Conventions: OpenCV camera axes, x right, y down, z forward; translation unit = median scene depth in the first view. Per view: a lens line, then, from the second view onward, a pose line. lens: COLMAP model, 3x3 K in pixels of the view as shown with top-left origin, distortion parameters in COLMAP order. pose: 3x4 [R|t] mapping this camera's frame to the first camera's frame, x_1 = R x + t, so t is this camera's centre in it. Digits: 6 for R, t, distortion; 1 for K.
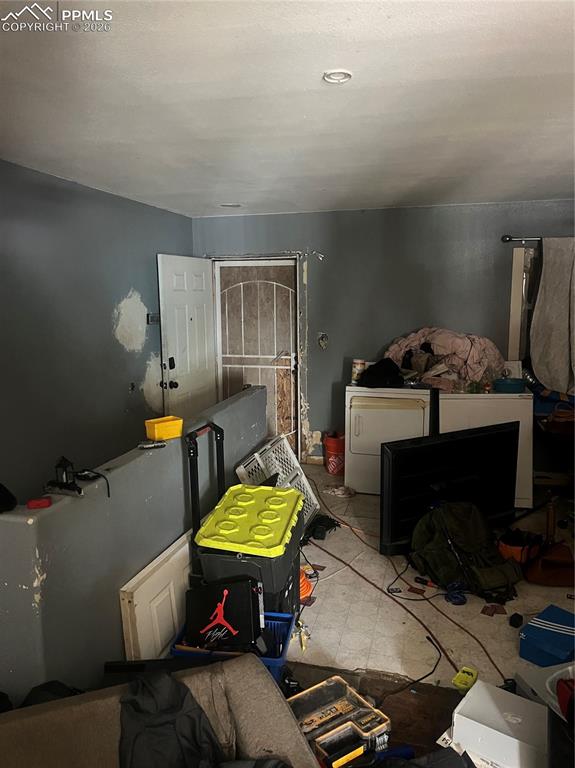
lens RADIAL K [[585.4, 0, 289.0], [0, 585.4, 386.0], [0, 0, 1]] dist [0.028531, -0.000182]
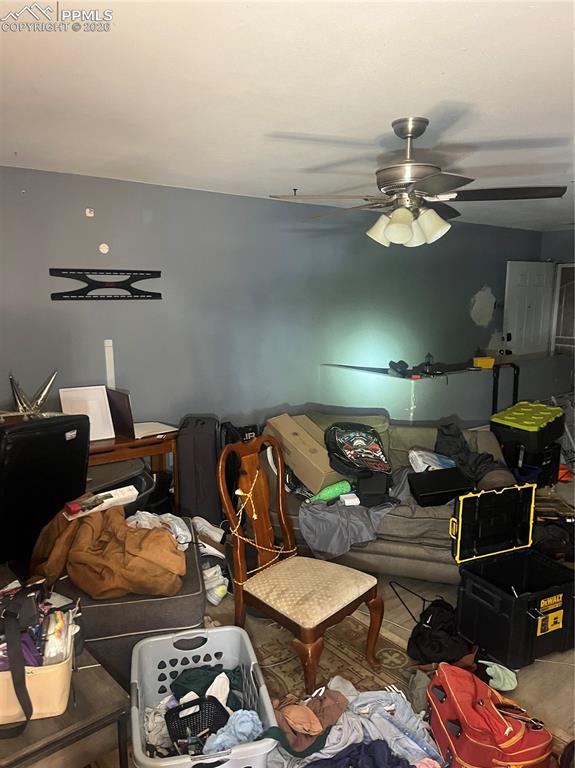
lens RADIAL K [[585.4, 0, 286.3], [0, 585.4, 386.6], [0, 0, 1]] dist [0.028531, -0.000182]
pose [[0.806883, 0.105934, -0.581136, 0.210457], [-0.101370, 0.994026, 0.040451, 0.079187], [0.581949, 0.026270, 0.812801, -0.486032]]
